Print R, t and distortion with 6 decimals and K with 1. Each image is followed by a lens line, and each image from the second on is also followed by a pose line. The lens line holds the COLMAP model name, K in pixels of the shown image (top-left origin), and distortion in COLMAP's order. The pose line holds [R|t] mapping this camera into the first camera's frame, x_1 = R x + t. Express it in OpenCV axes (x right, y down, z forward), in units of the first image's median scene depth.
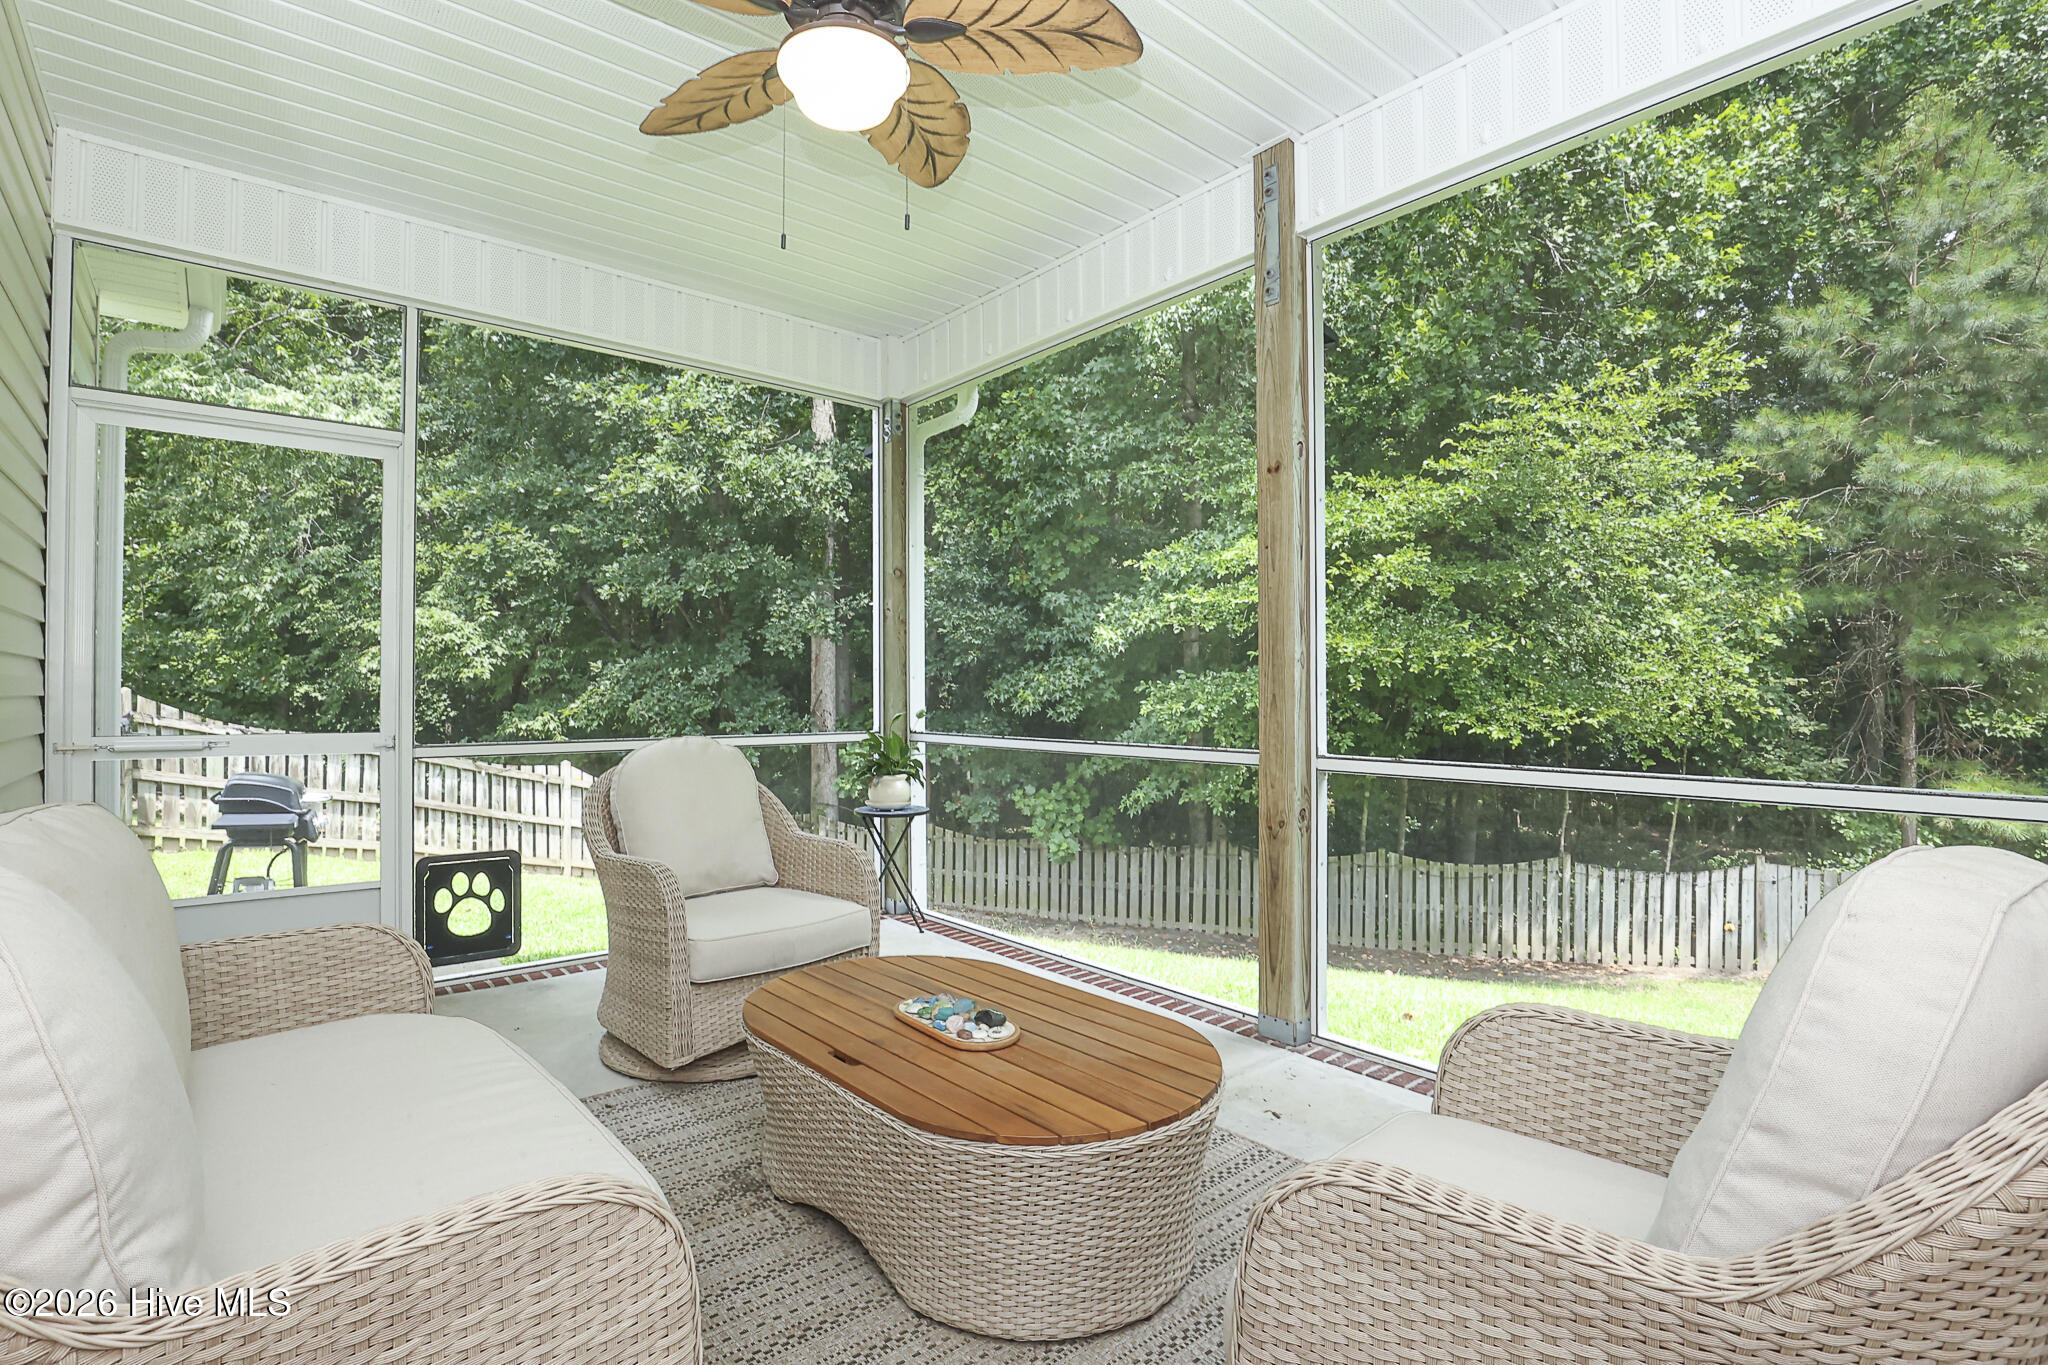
lens RADIAL K [[993.9, 0, 1019.6], [0, 993.9, 683.8], [0, 0, 1]] dist [-0.032536, 0.000091]
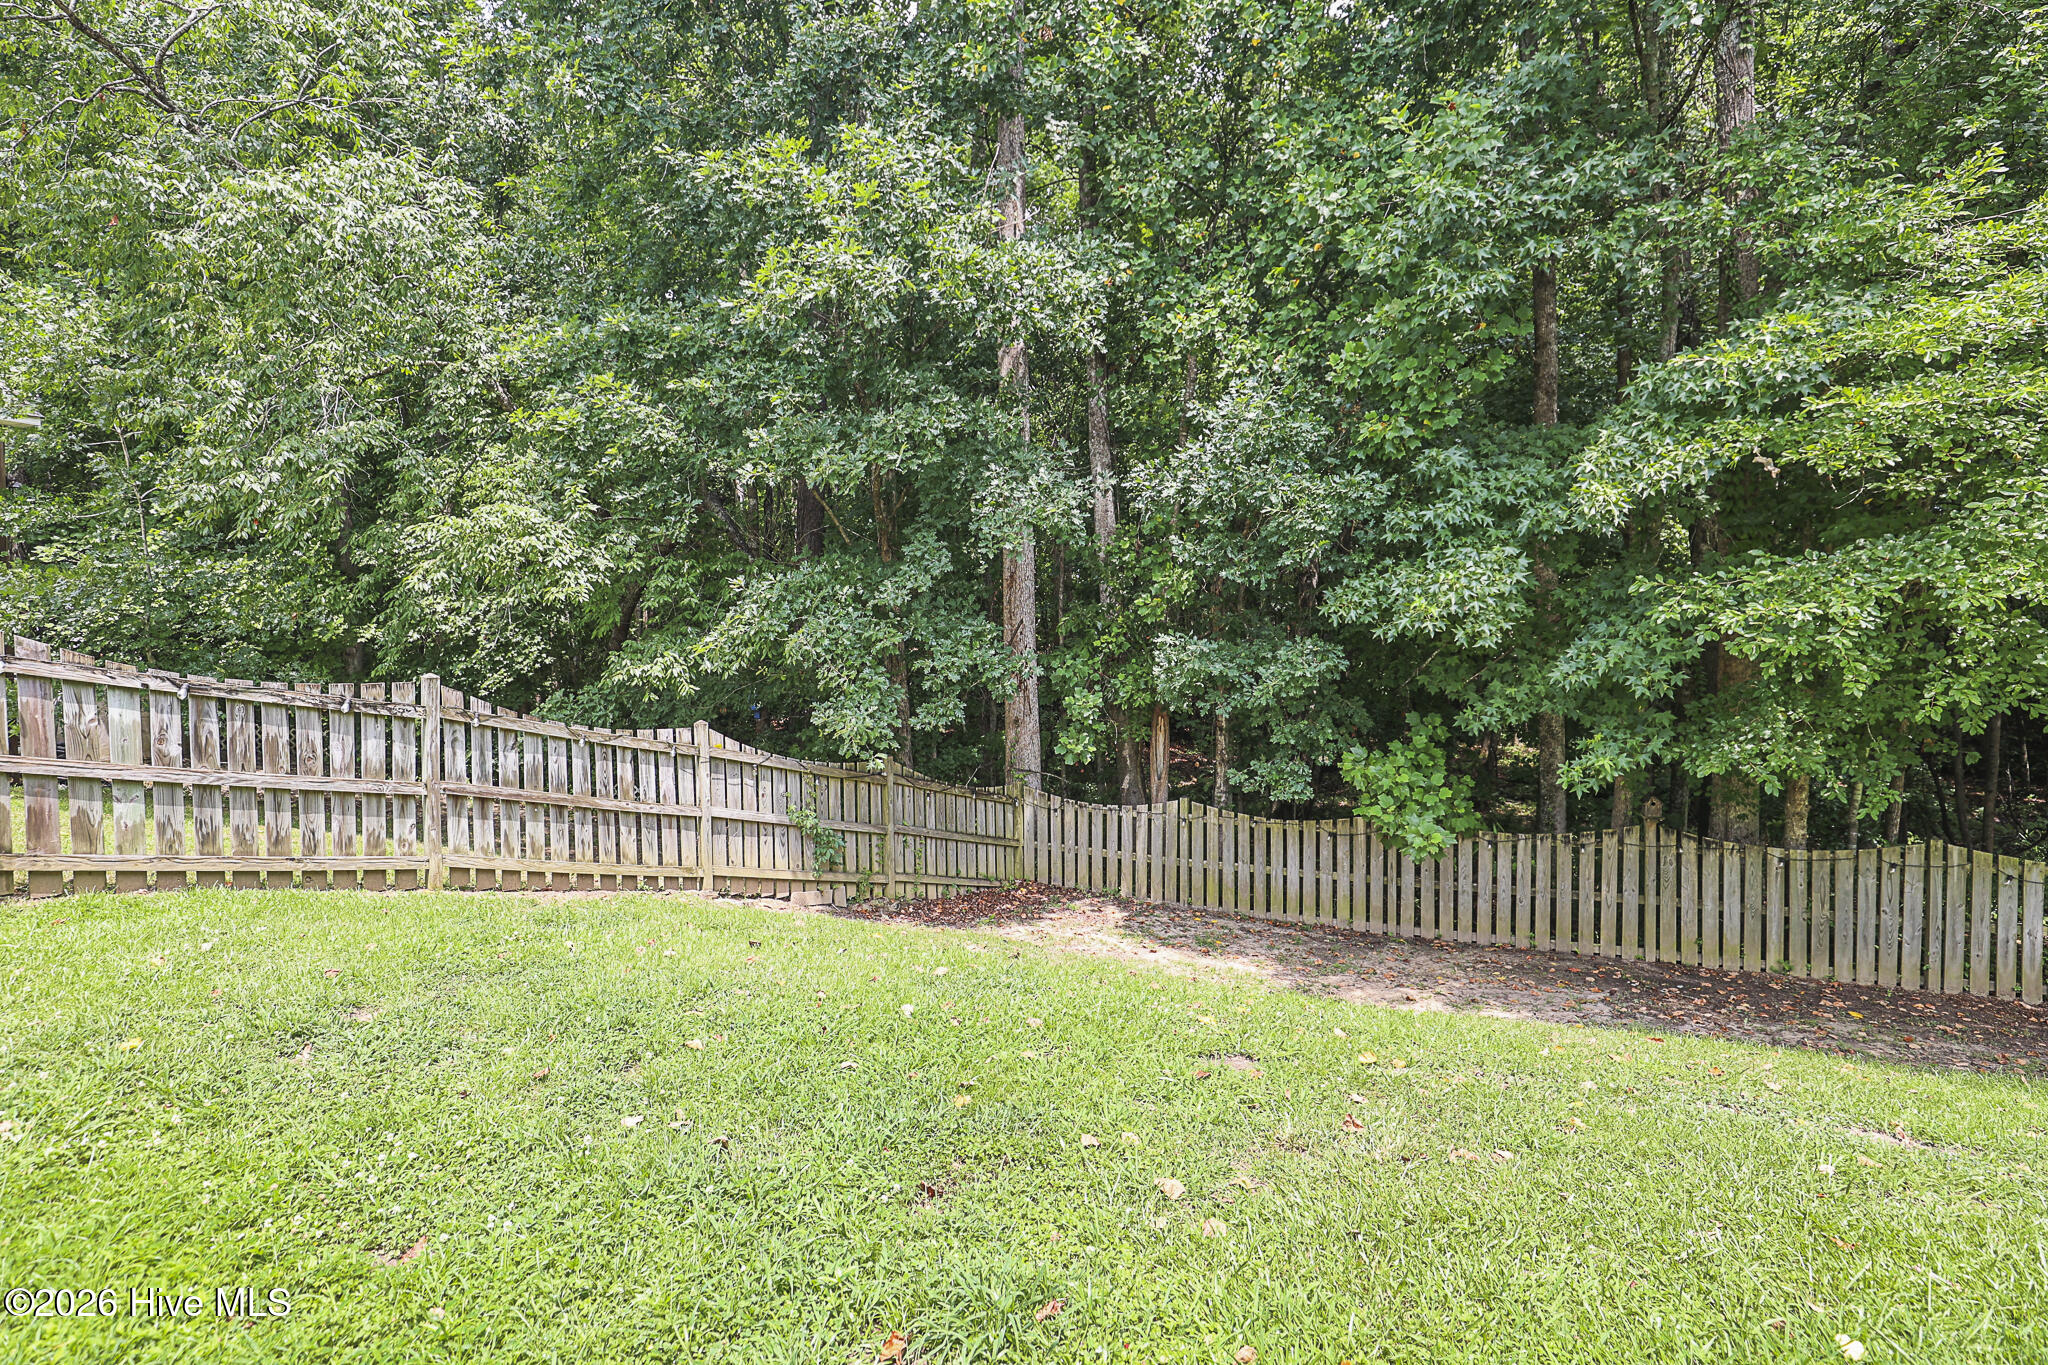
lens RADIAL K [[993.3, 0, 1030.0], [0, 993.3, 662.1], [0, 0, 1]] dist [-0.033679, 0.000803]
pose [[0.996457, -0.016896, -0.082386, -0.170652], [0.019451, 0.999352, 0.030302, 0.020971], [0.081820, -0.031797, 0.996140, 0.329474]]
